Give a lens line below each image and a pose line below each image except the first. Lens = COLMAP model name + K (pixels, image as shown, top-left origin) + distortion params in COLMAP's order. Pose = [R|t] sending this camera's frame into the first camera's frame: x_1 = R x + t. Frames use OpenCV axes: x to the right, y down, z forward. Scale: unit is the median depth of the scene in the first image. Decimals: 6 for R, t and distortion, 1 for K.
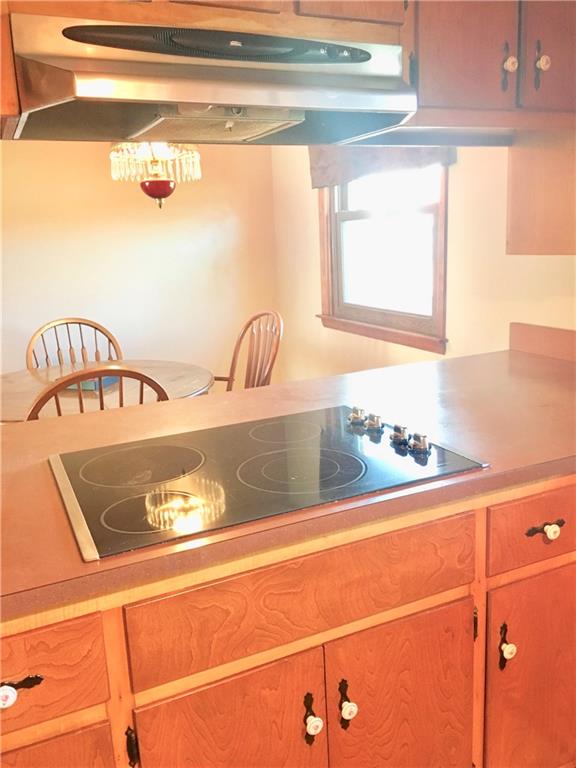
lens RADIAL K [[654.8, 0, 288.0], [0, 654.8, 384.0], [0, 0, 1]] dist [0.134201, -0.199279]
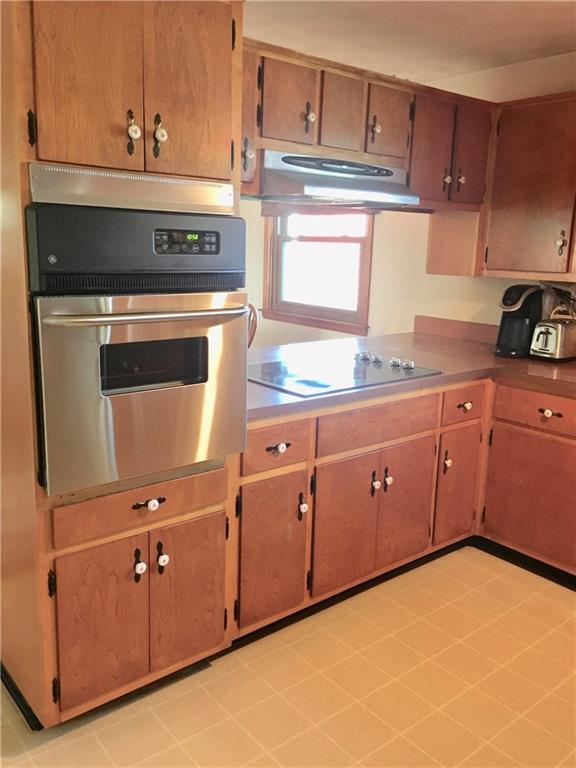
lens RADIAL K [[654.8, 0, 288.0], [0, 654.8, 384.0], [0, 0, 1]] dist [0.134201, -0.199279]
pose [[0.963322, 0.017157, 0.267798, -0.649864], [-0.013428, 0.999786, -0.015750, 0.174327], [-0.268011, 0.011576, 0.963346, -0.784348]]
